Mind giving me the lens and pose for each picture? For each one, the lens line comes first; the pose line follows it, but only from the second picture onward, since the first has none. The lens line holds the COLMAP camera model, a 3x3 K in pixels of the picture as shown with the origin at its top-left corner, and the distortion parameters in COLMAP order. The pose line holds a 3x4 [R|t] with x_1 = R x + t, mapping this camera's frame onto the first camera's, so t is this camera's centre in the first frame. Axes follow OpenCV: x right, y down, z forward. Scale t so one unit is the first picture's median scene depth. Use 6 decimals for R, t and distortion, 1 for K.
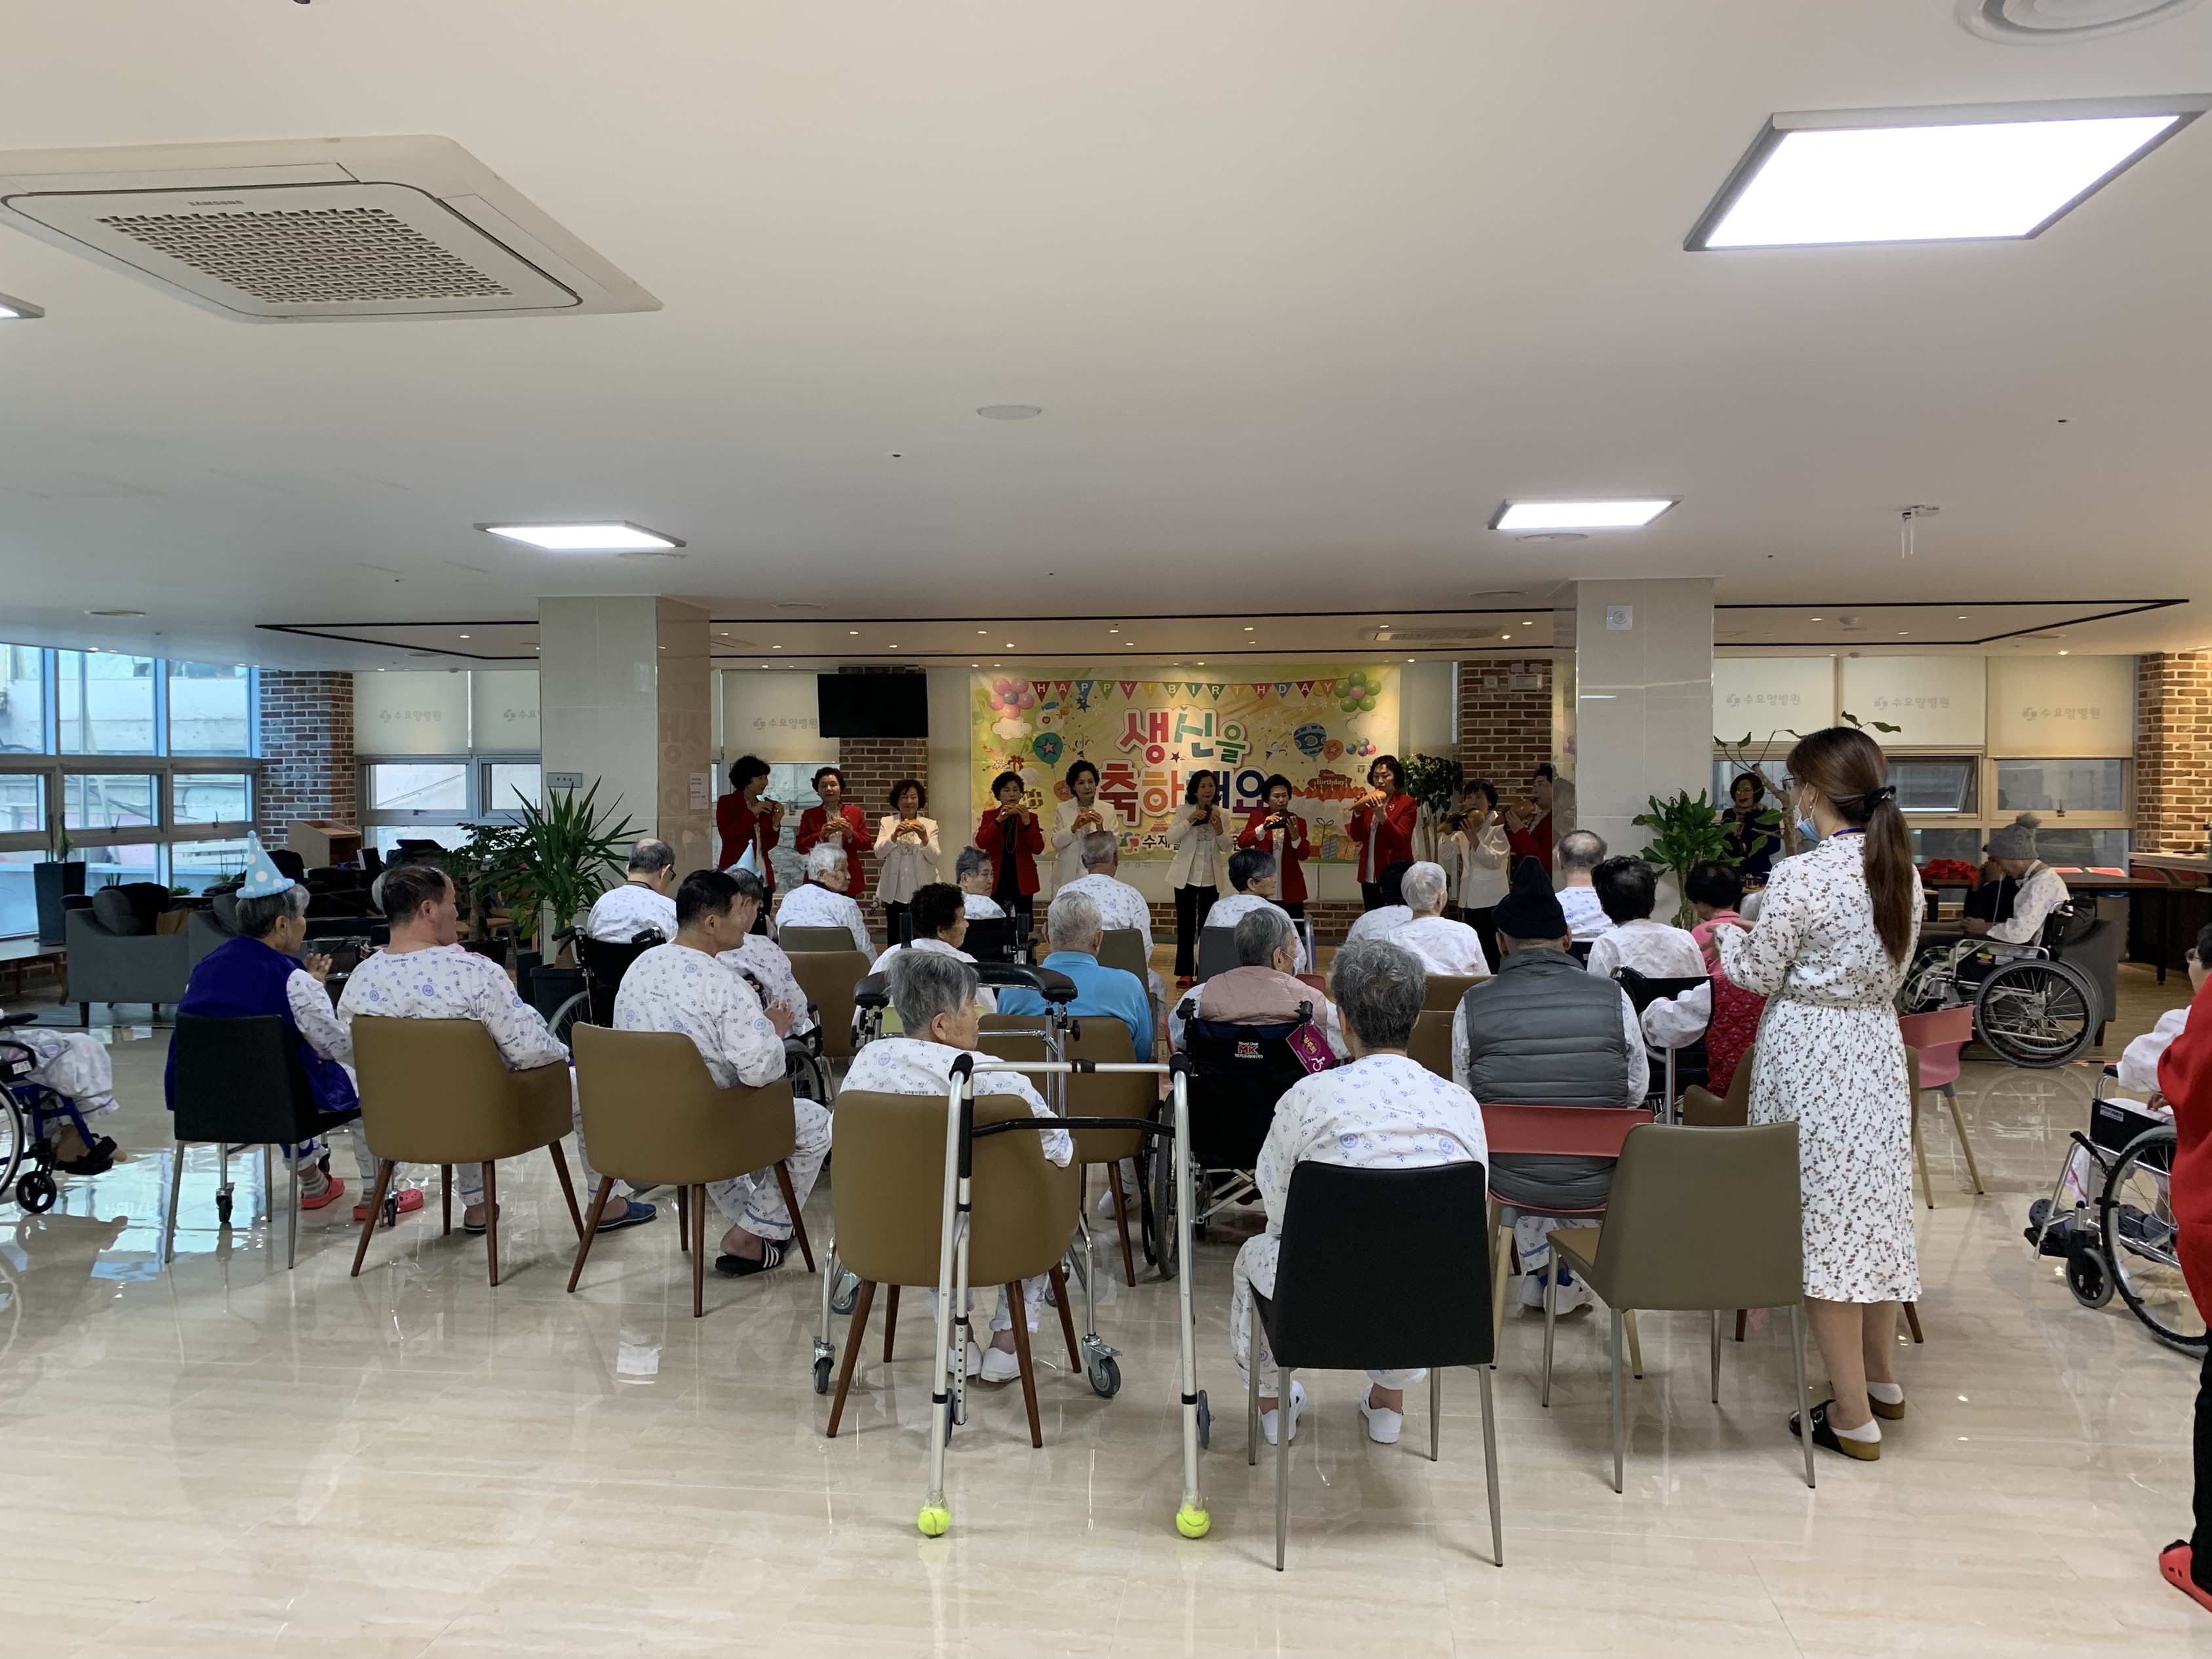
lens RADIAL K [[1676.1, 0, 1065.9], [0, 1676.1, 852.7], [0, 0, 1]] dist [0.036851, -0.069337]
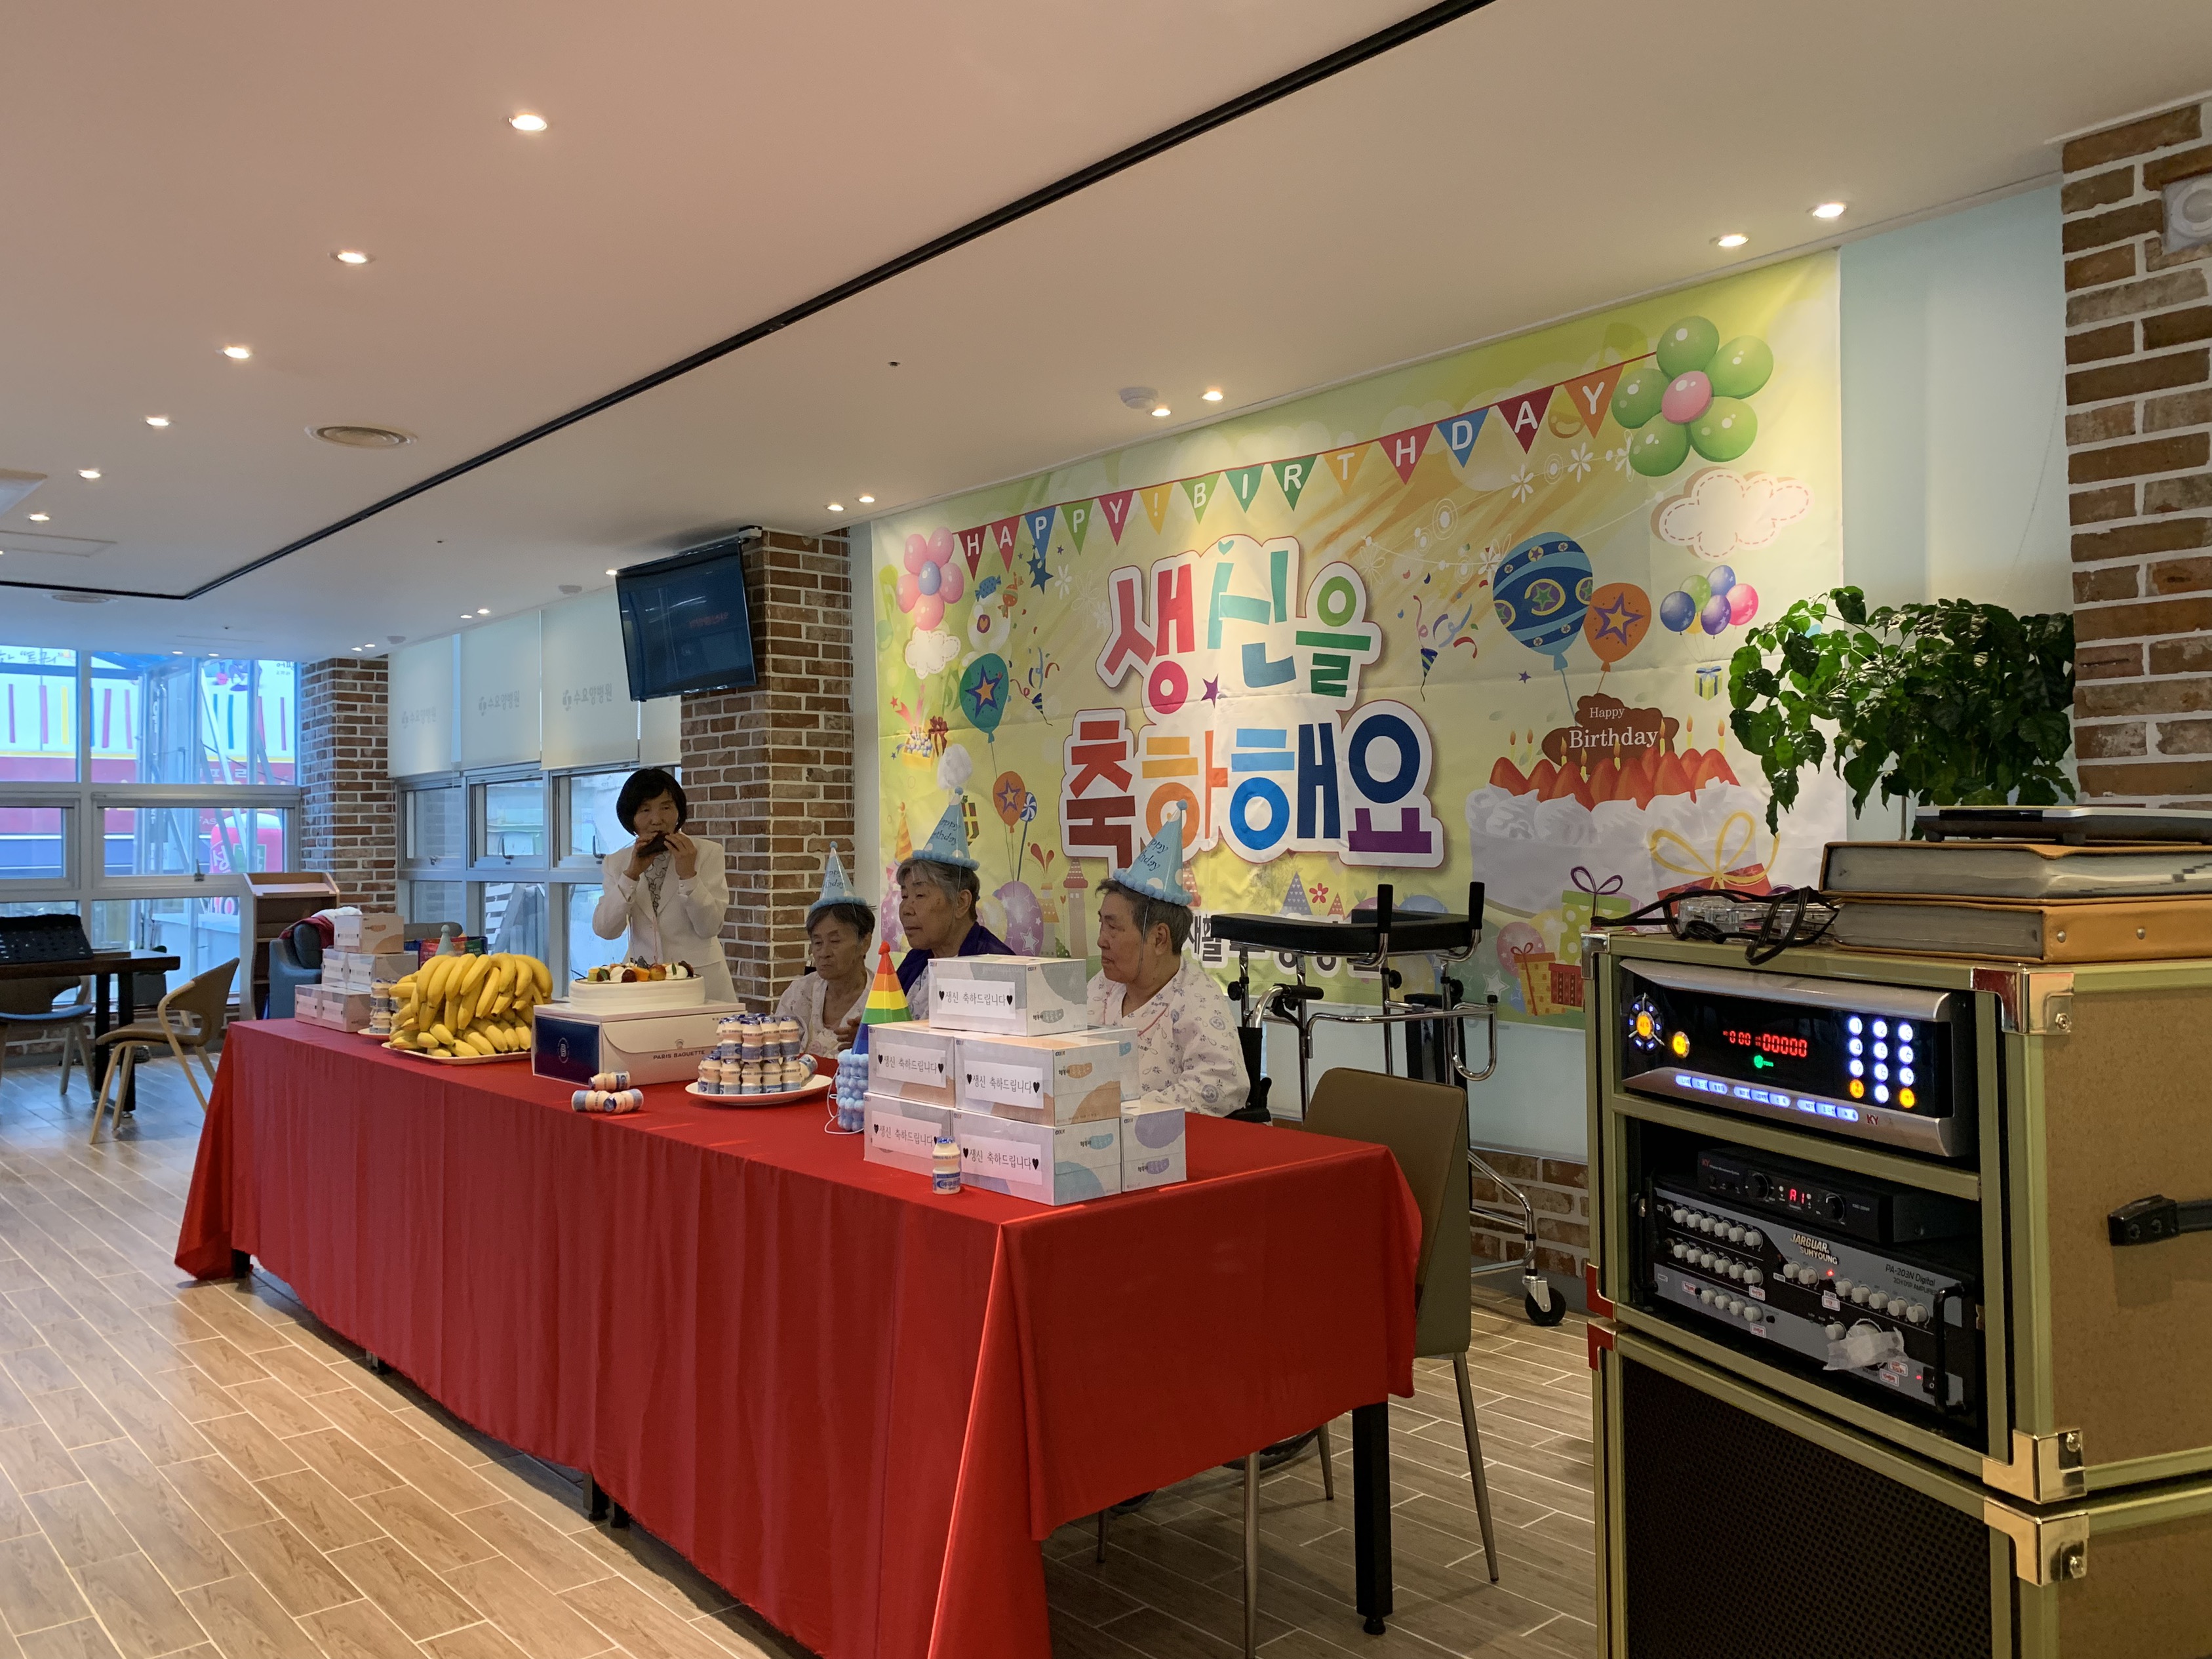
lens RADIAL K [[1676.1, 0, 1095.7], [0, 1676.1, 827.3], [0, 0, 1]] dist [0.036851, -0.069337]
pose [[0.748504, -0.015647, -0.662946, 0.275481], [-0.020672, 0.998685, -0.046911, -0.012454], [0.662809, 0.048818, 0.747196, 0.728926]]
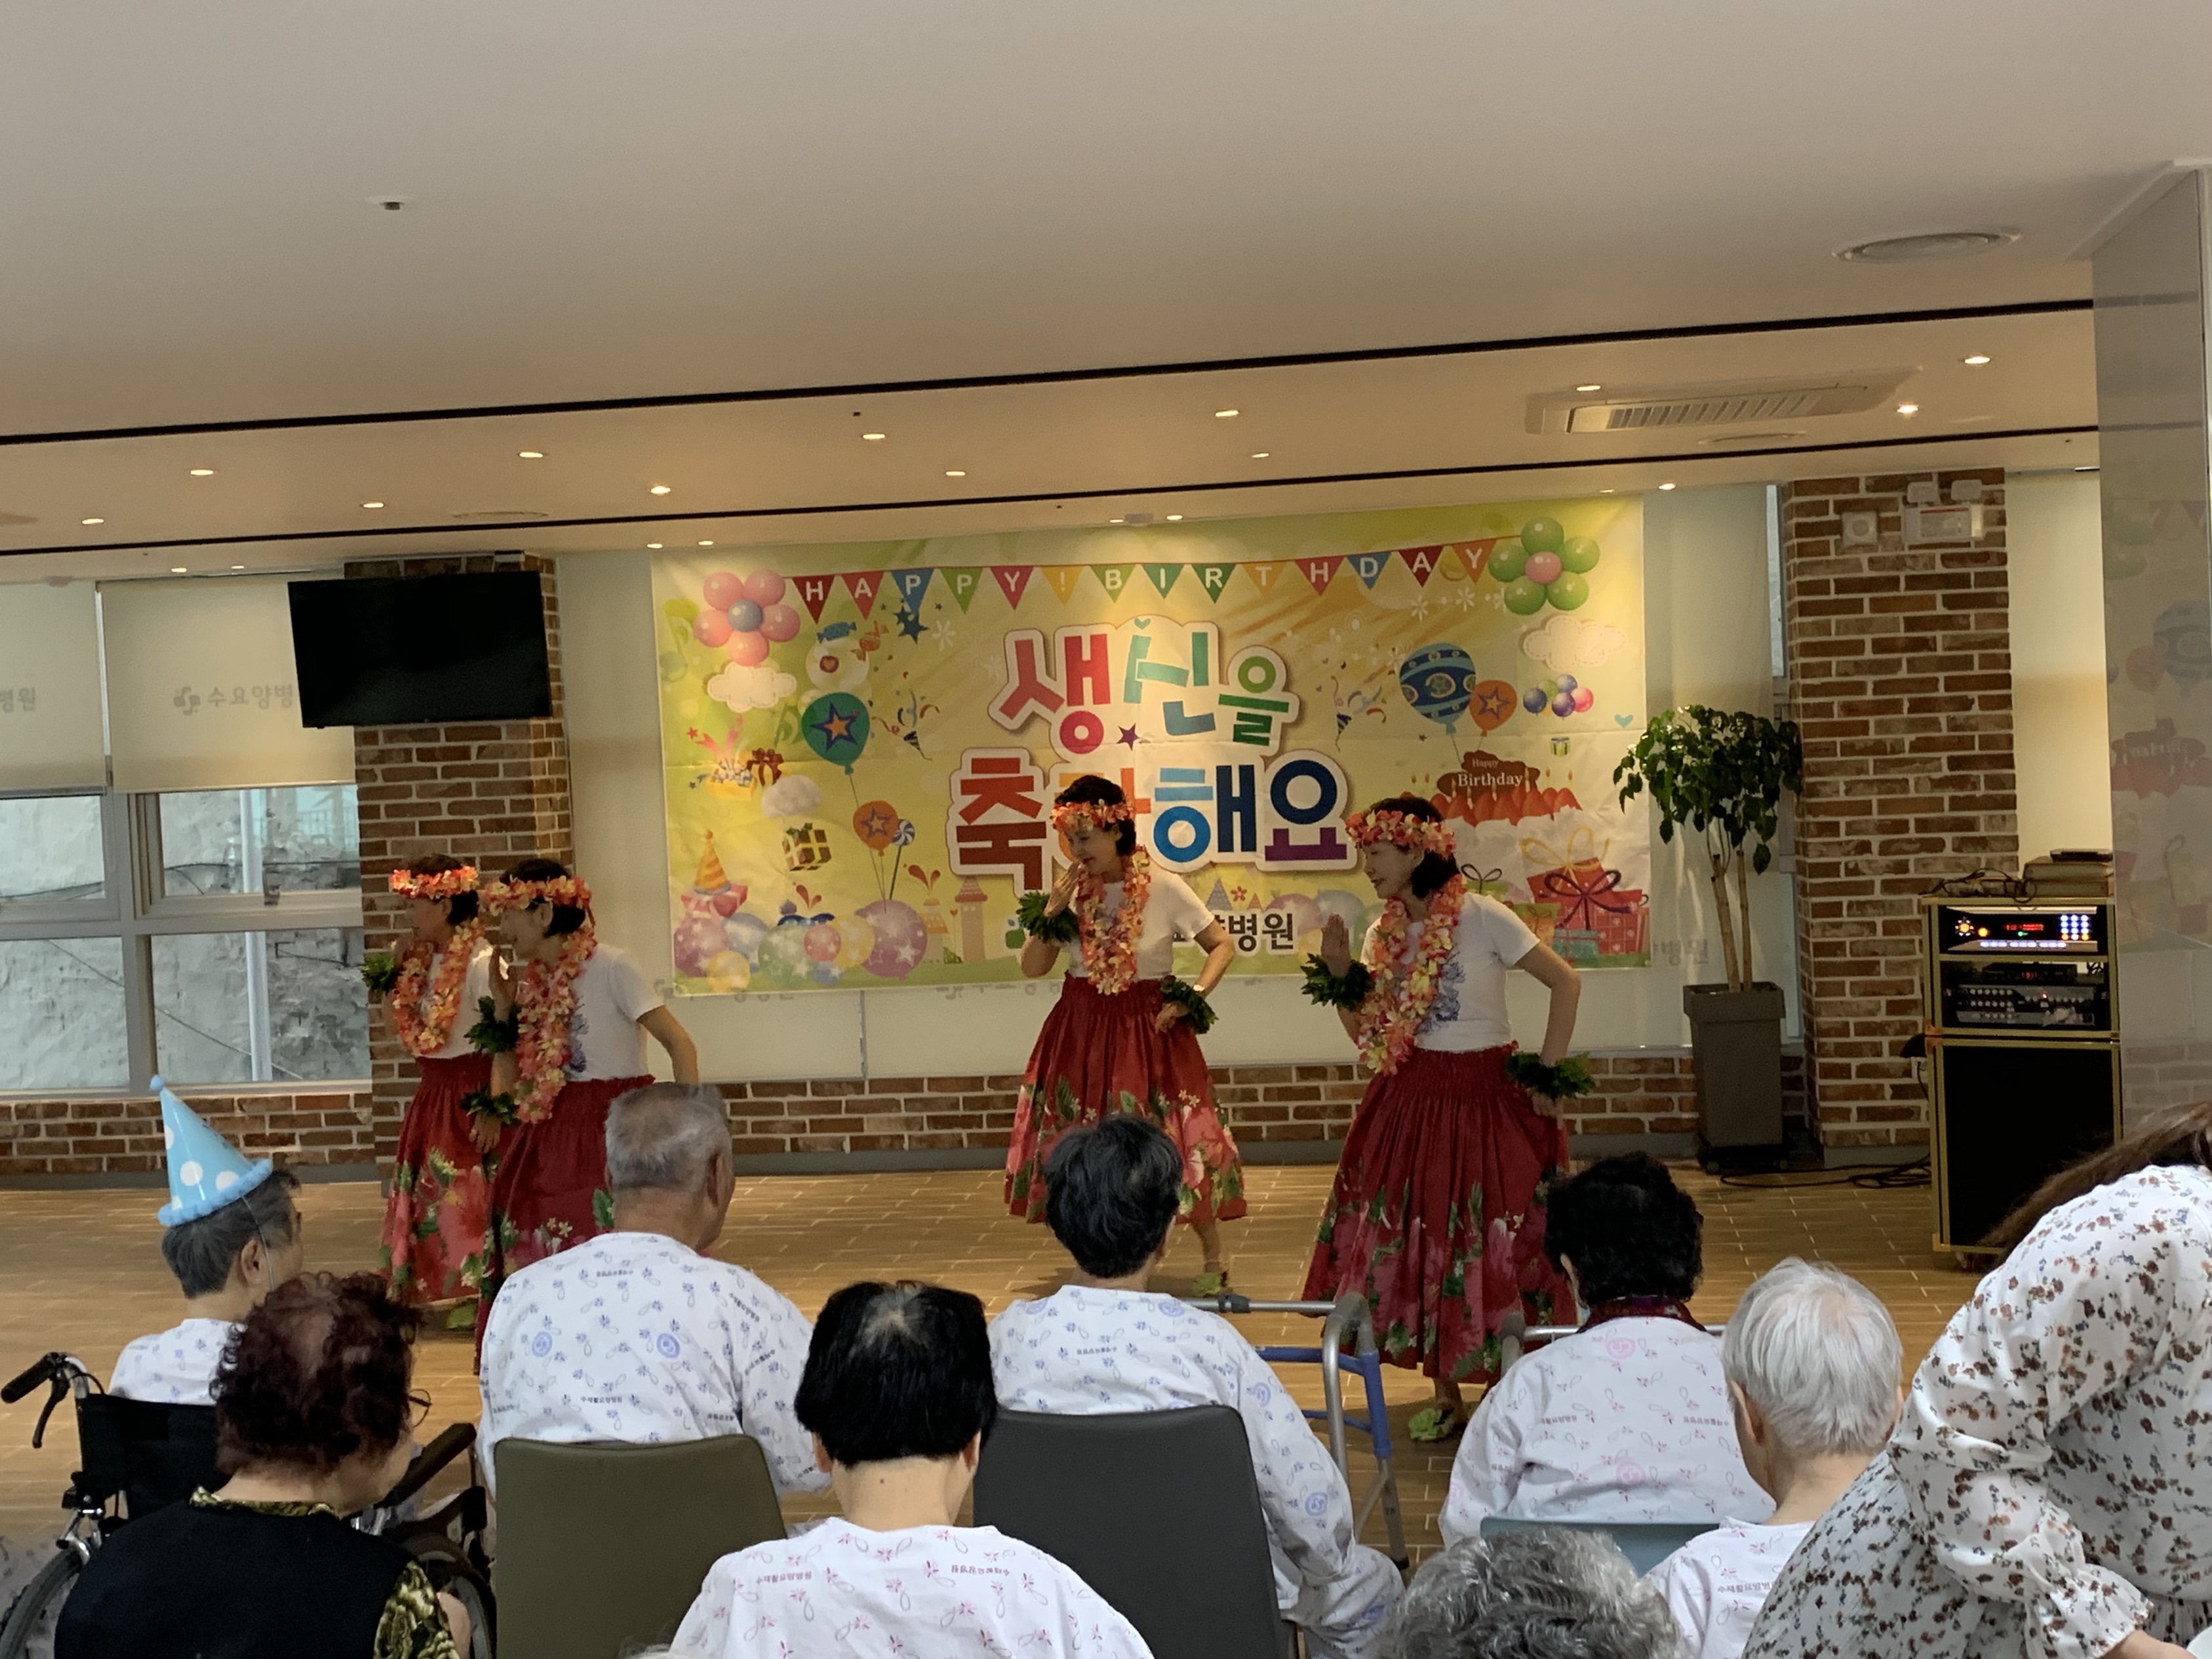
lens RADIAL K [[2811.8, 0, 1091.1], [0, 2811.8, 811.0], [0, 0, 1]] dist [0.159289, 0.000000]
pose [[0.998911, -0.043000, -0.018106, 0.068109], [0.042659, 0.998913, -0.018803, -0.024773], [0.018895, 0.018010, 0.999659, 0.275189]]
